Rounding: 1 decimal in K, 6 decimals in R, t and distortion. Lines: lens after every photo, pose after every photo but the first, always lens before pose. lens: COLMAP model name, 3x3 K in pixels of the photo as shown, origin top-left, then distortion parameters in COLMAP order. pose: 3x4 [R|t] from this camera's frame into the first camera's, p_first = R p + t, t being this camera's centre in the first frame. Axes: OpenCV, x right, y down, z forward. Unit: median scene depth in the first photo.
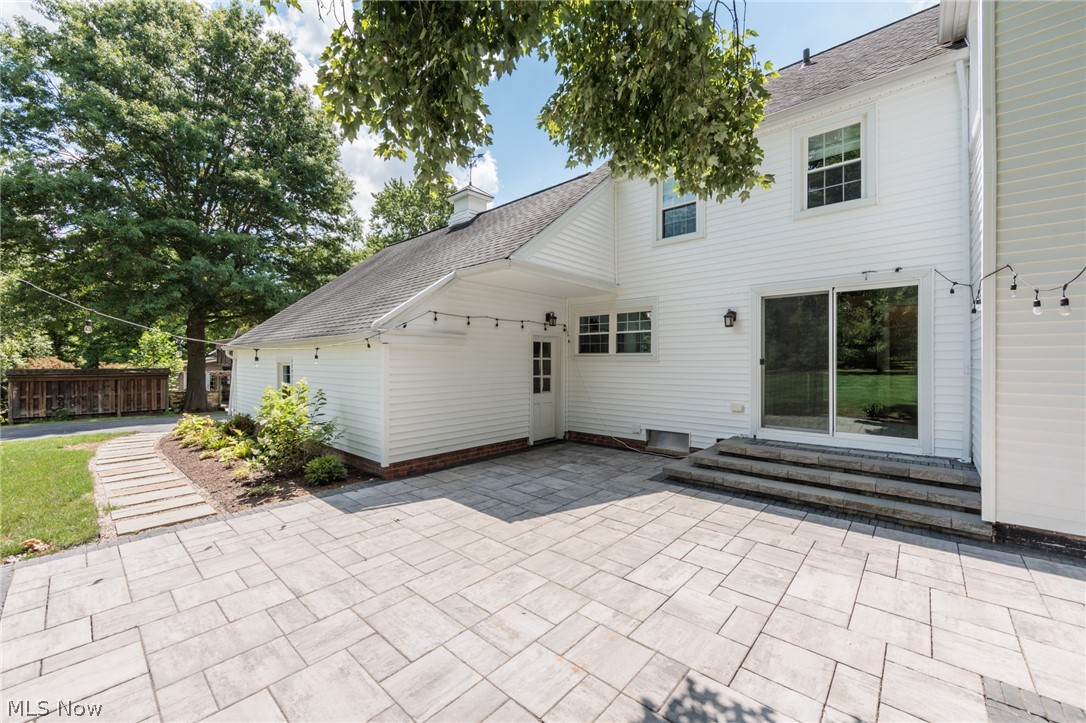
lens RADIAL K [[423.4, 0, 545.9], [0, 423.4, 361.3], [0, 0, 1]] dist [-0.000803, -0.000090]
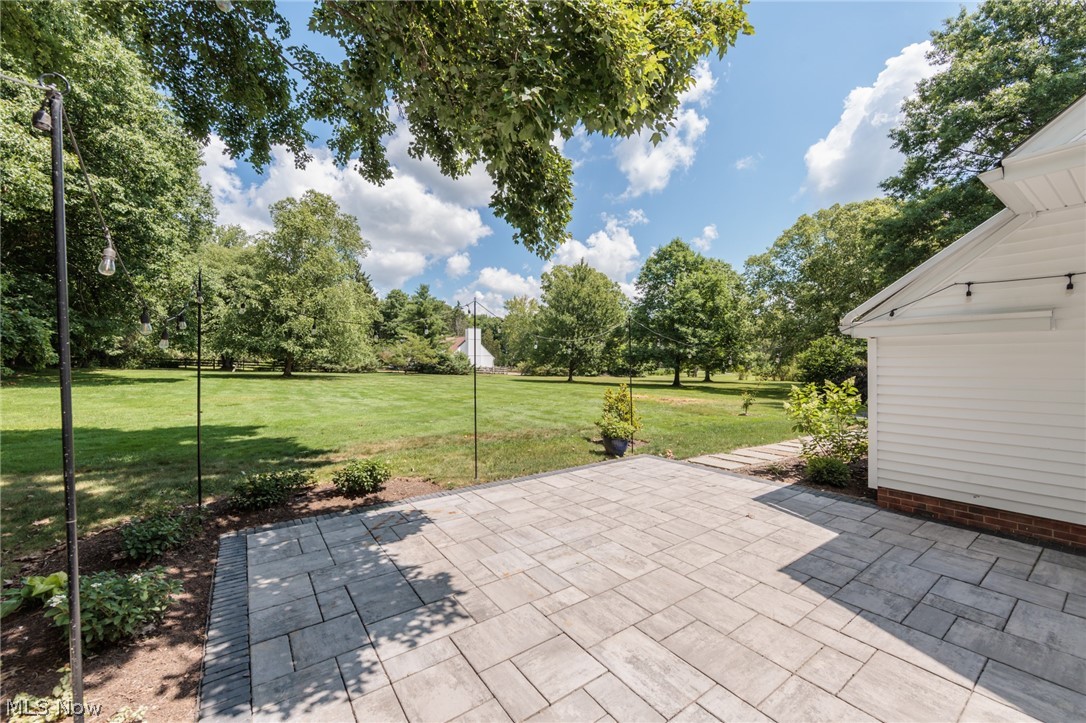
lens RADIAL K [[423.4, 0, 545.9], [0, 423.4, 361.3], [0, 0, 1]] dist [-0.000803, -0.000090]
pose [[-0.218878, 0.000884, -0.975752, 0.658844], [0.005029, 0.999987, -0.000222, -0.000198], [0.975739, -0.004956, -0.218879, 0.658186]]
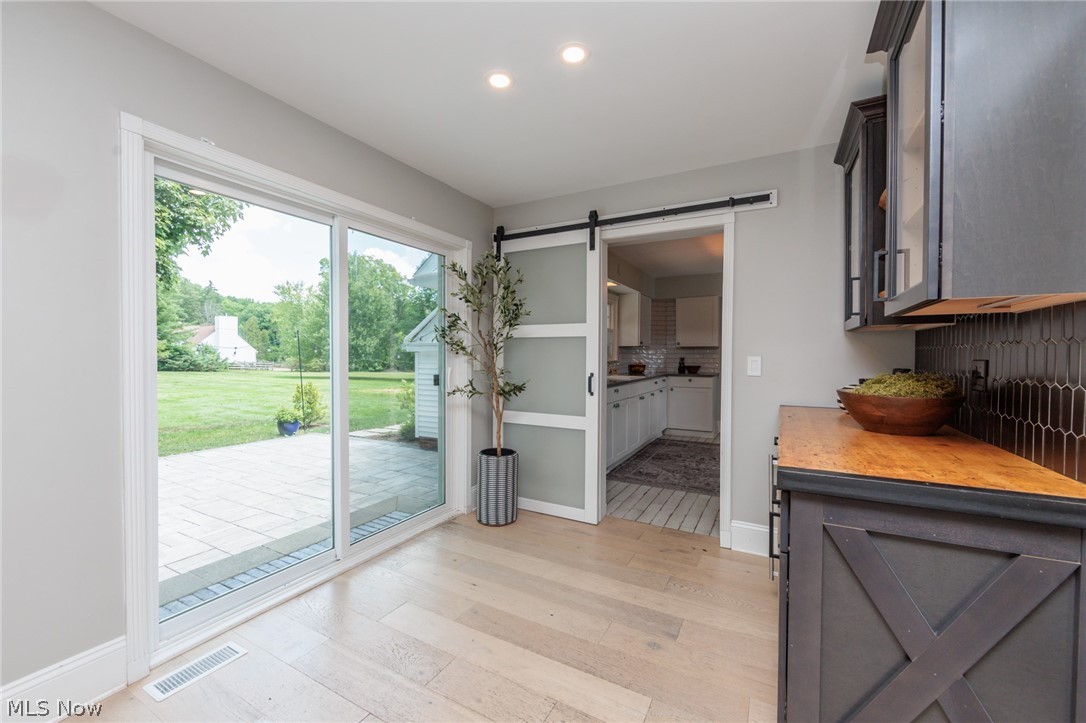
lens RADIAL K [[429.2, 0, 545.8], [0, 429.2, 362.6], [0, 0, 1]] dist [-0.000198, -0.000109]
pose [[0.228869, 0.017120, -0.973307, 1.342982], [-0.002727, 0.999853, 0.016946, -0.038182], [0.973453, -0.001224, 0.228882, 1.282548]]
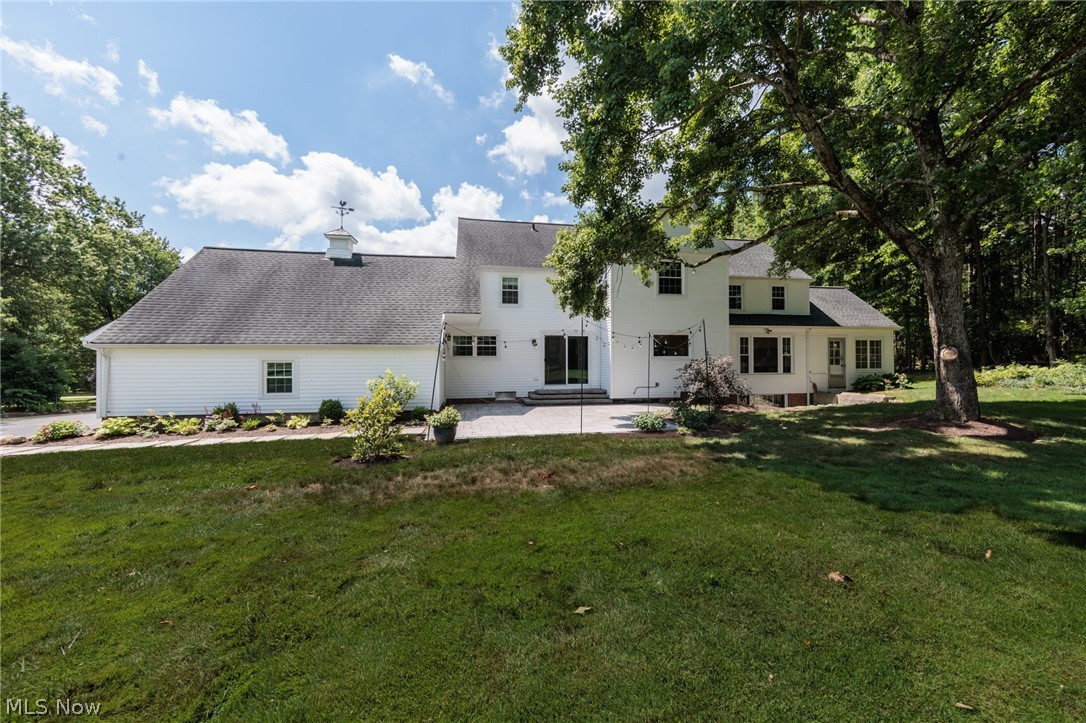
lens RADIAL K [[423.4, 0, 545.9], [0, 423.4, 361.3], [0, 0, 1]] dist [-0.000803, -0.000090]
pose [[0.615026, -0.001278, 0.788506, -1.951599], [0.004058, 0.999991, -0.001545, 0.017292], [-0.788496, 0.004150, 0.615026, -0.769932]]
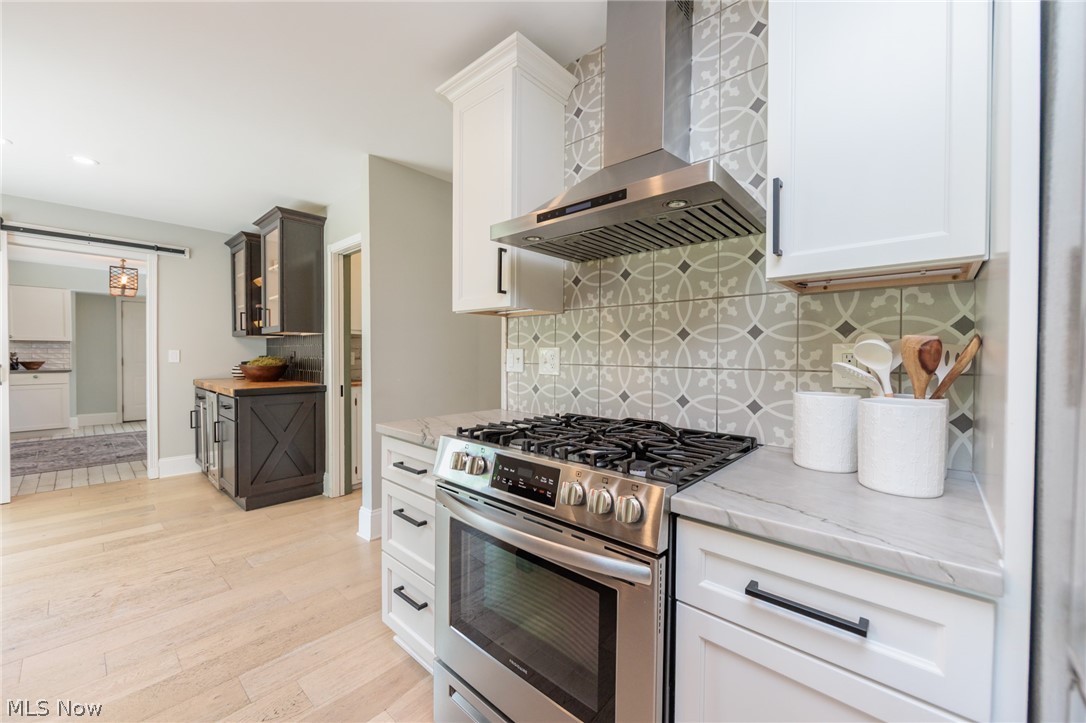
lens RADIAL K [[423.4, 0, 545.9], [0, 423.4, 361.3], [0, 0, 1]] dist [-0.000803, -0.000090]
pose [[0.999994, 0.002866, -0.001894, 1.616398], [-0.002840, 0.999901, 0.013778, -0.028533], [0.001933, -0.013773, 0.999903, 0.819855]]
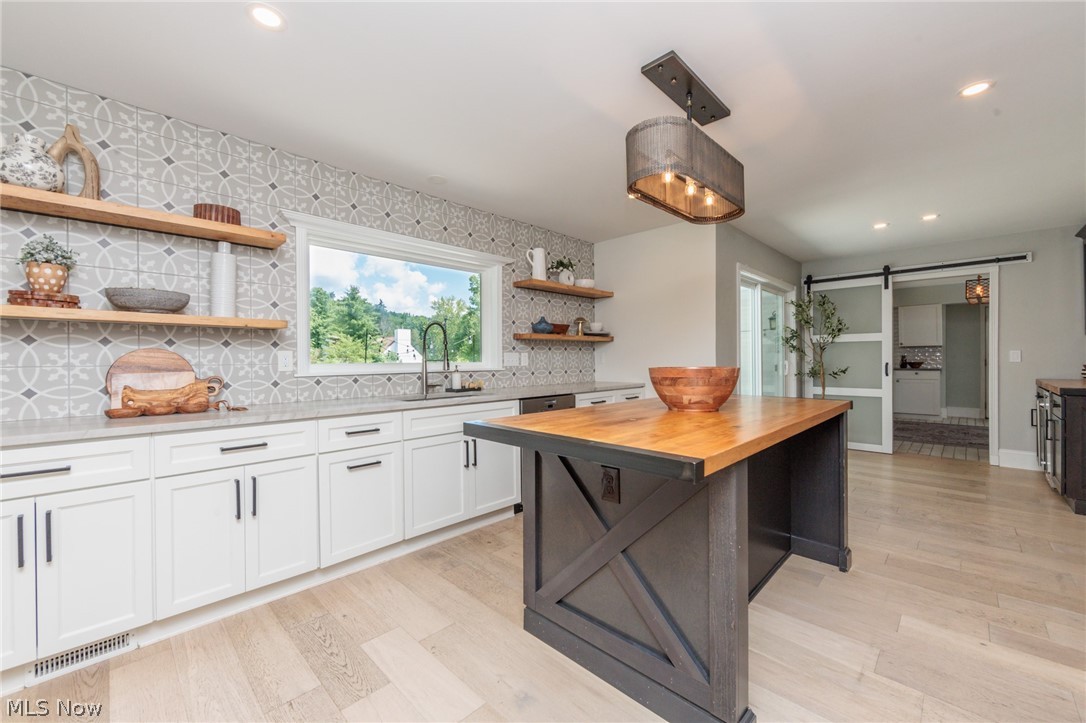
lens RADIAL K [[429.2, 0, 545.8], [0, 429.2, 362.6], [0, 0, 1]] dist [-0.000198, -0.000109]
pose [[-0.045669, 0.005851, -0.998940, 1.838375], [0.008756, 0.999947, 0.005457, -0.025171], [0.998918, -0.008498, -0.045718, 0.700215]]
